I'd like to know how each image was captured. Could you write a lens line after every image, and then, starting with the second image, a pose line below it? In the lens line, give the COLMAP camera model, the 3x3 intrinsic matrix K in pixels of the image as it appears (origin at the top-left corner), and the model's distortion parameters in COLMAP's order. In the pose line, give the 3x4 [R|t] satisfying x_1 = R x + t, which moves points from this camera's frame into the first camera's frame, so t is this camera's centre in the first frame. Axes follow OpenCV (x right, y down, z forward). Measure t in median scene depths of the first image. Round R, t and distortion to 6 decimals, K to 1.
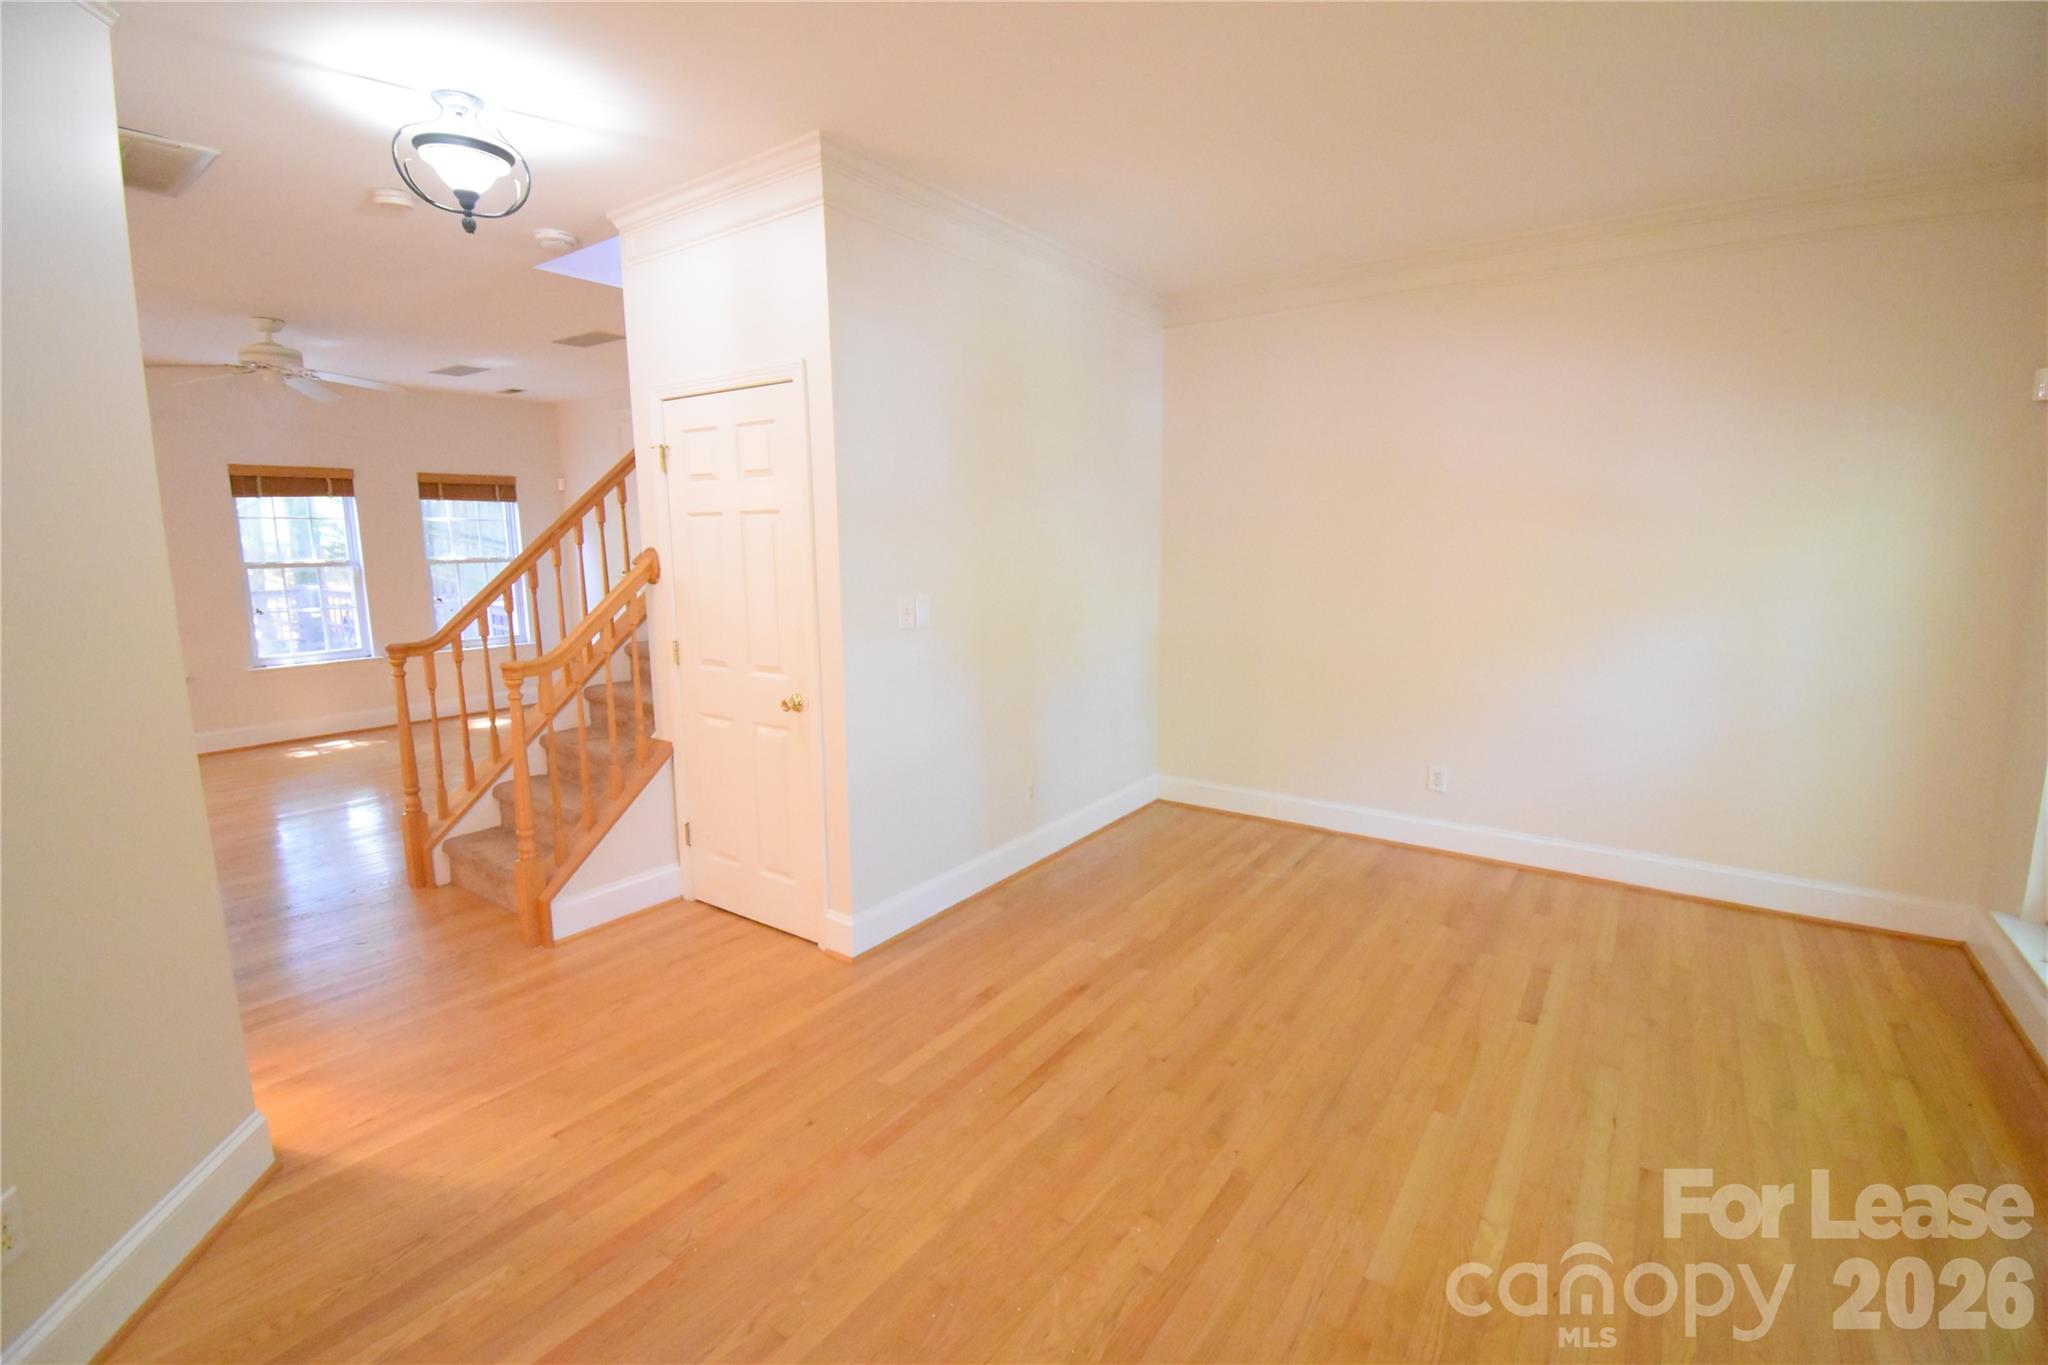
lens RADIAL K [[904.2, 0, 1025.5], [0, 904.2, 676.8], [0, 0, 1]] dist [0.024321, -0.025244]
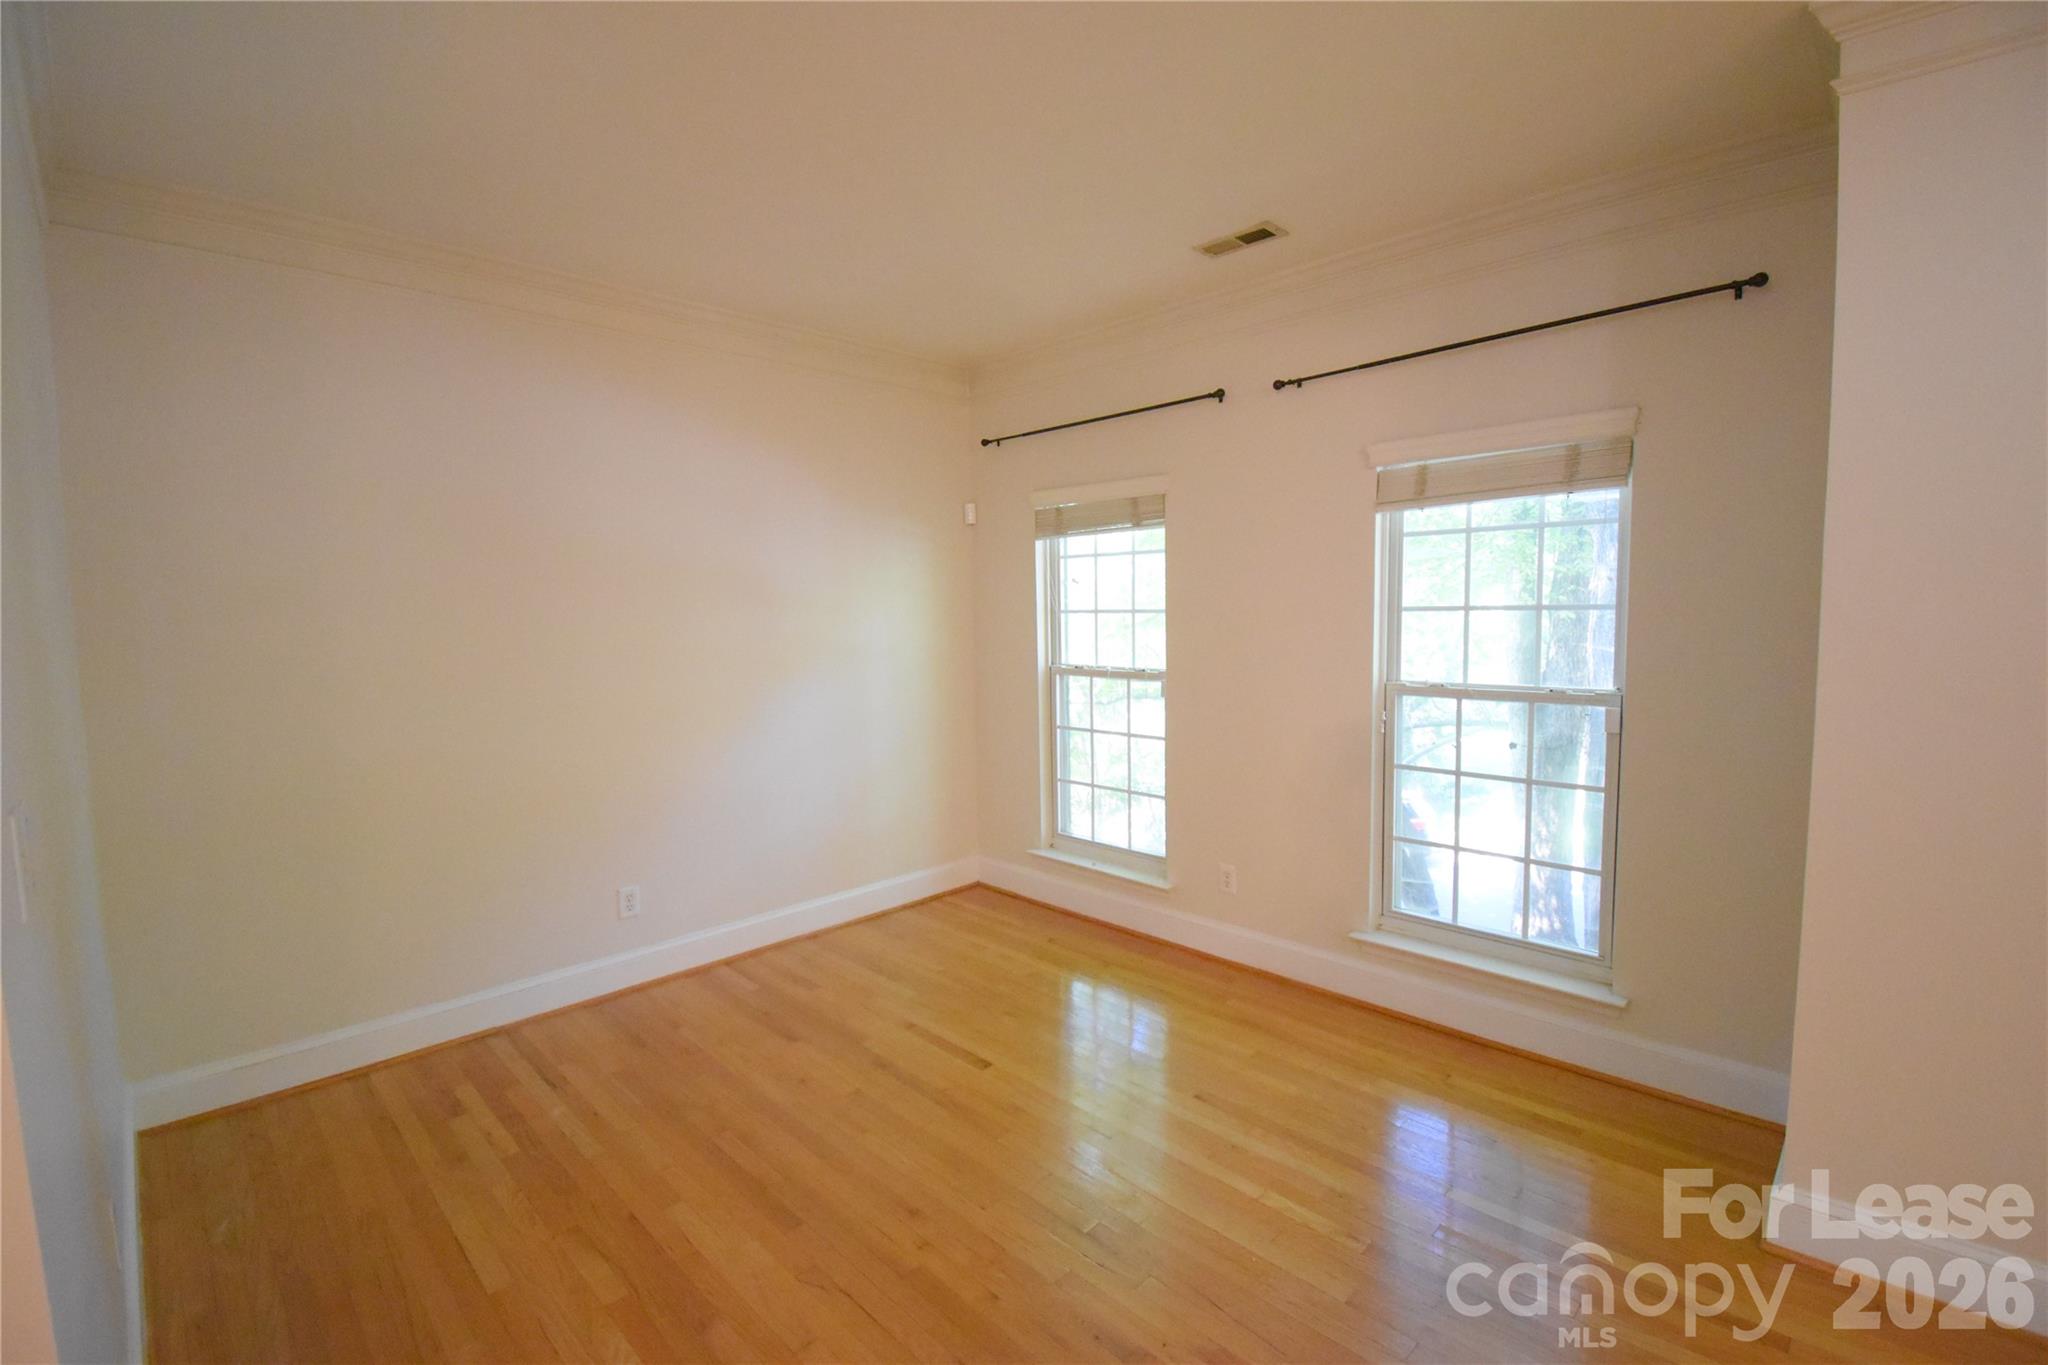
lens RADIAL K [[904.2, 0, 1025.5], [0, 904.2, 676.8], [0, 0, 1]] dist [0.024321, -0.025244]
pose [[0.163967, -0.075612, 0.983564, -0.312282], [0.160565, 0.985807, 0.049018, -0.078645], [-0.973311, 0.149889, 0.173780, 0.493465]]
